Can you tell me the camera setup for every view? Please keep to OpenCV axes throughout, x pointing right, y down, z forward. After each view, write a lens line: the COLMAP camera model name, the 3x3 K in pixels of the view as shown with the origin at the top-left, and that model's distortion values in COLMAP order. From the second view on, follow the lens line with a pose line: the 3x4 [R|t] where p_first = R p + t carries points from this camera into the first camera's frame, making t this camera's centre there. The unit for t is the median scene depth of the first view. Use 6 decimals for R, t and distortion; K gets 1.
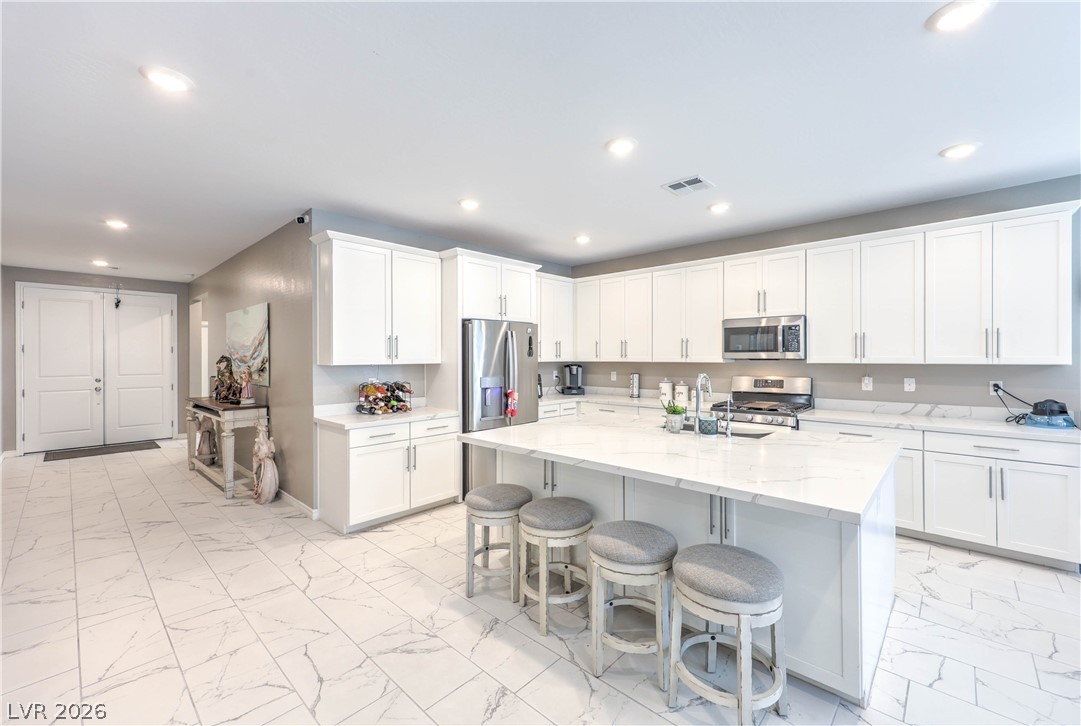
lens RADIAL K [[439.6, 0, 543.6], [0, 439.6, 360.9], [0, 0, 1]] dist [0.010436, 0.000192]
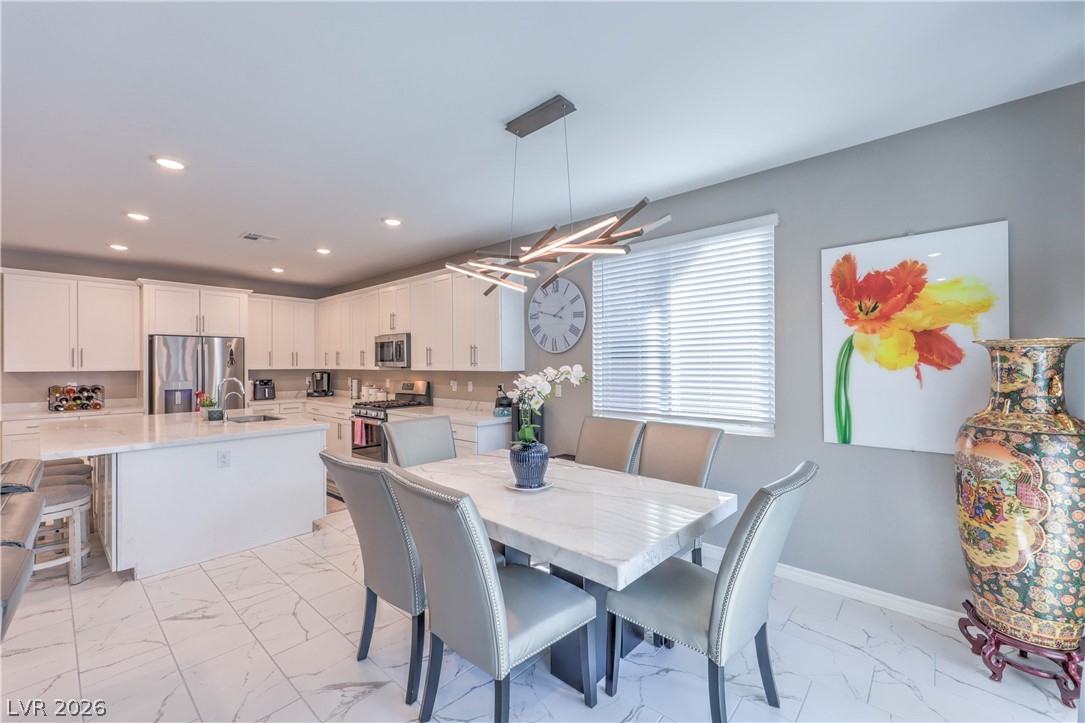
lens RADIAL K [[445.4, 0, 545.4], [0, 445.4, 363.0], [0, 0, 1]] dist [0.001692, -0.000070]
pose [[0.999716, 0.000505, 0.023824, 0.918799], [-0.000207, 0.999922, -0.012512, -0.000395], [-0.023829, 0.012503, 0.999638, -0.300648]]
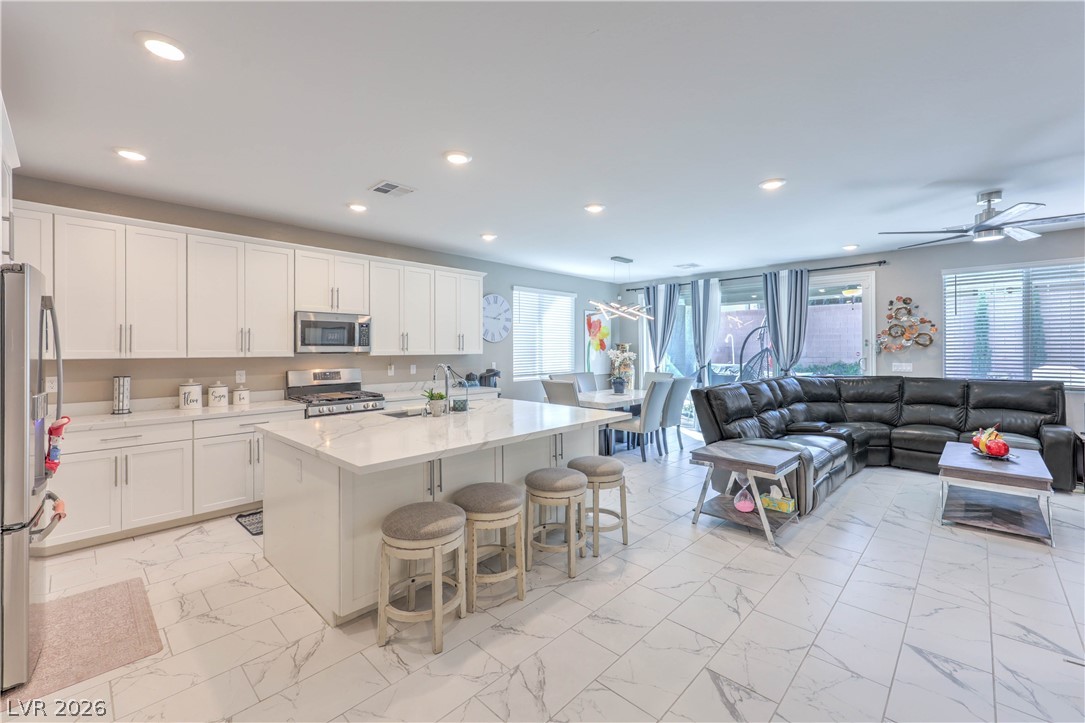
lens RADIAL K [[445.4, 0, 548.6], [0, 445.4, 350.5], [0, 0, 1]] dist [0.001692, -0.000070]
pose [[0.014316, -0.000334, 0.999897, -0.586445], [0.011712, 0.999931, 0.000167, -0.003337], [-0.999829, 0.011709, 0.014319, 0.475354]]
